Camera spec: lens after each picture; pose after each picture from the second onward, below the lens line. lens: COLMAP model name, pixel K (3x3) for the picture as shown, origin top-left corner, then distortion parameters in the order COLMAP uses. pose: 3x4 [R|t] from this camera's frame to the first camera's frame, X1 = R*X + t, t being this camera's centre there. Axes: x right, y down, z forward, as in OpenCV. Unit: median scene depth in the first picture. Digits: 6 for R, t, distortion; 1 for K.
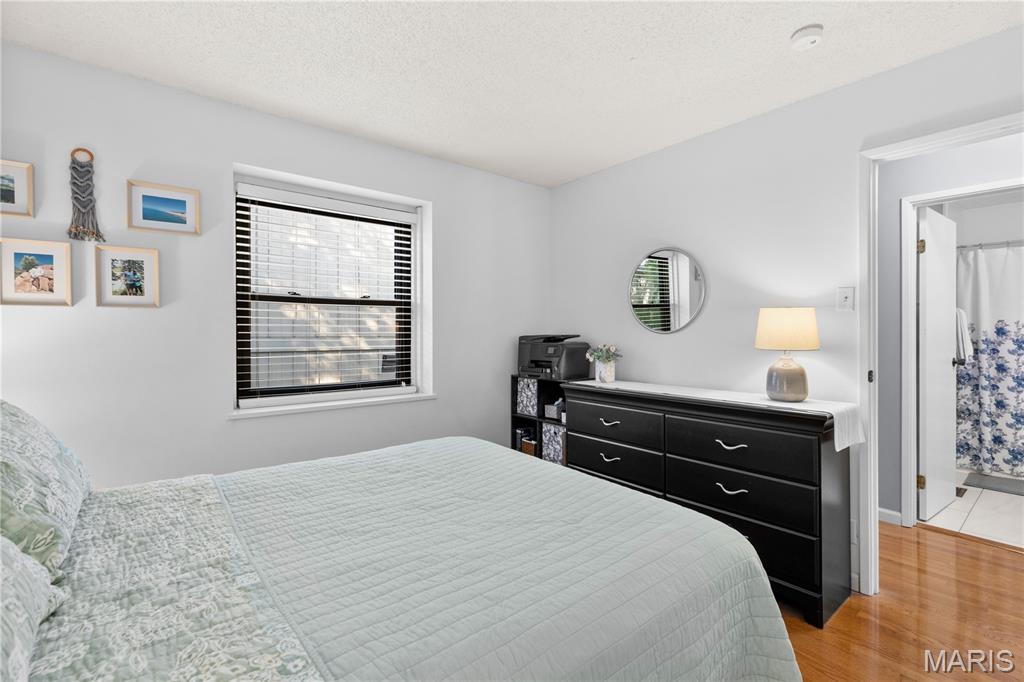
lens RADIAL K [[467.4, 0, 511.8], [0, 467.4, 338.0], [0, 0, 1]] dist [-0.001784, -0.000151]
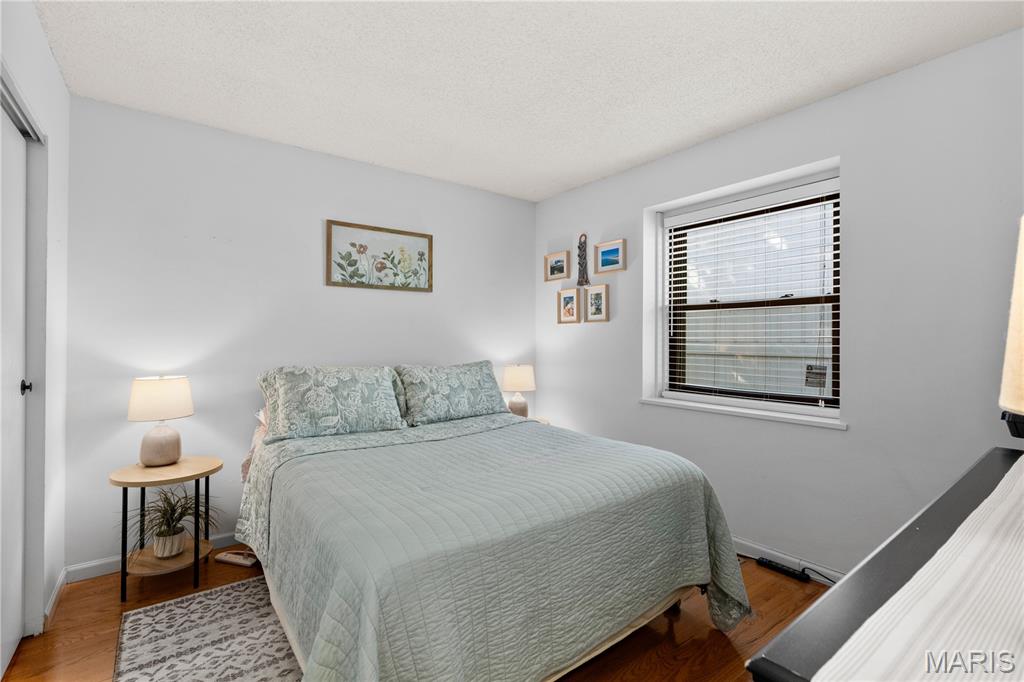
lens RADIAL K [[467.4, 0, 511.4], [0, 467.4, 337.8], [0, 0, 1]] dist [-0.001784, -0.000151]
pose [[-0.052629, -0.000898, -0.998614, 0.845414], [-0.011449, 0.999934, -0.000295, -0.006134], [0.998549, 0.011417, -0.052636, 0.791532]]
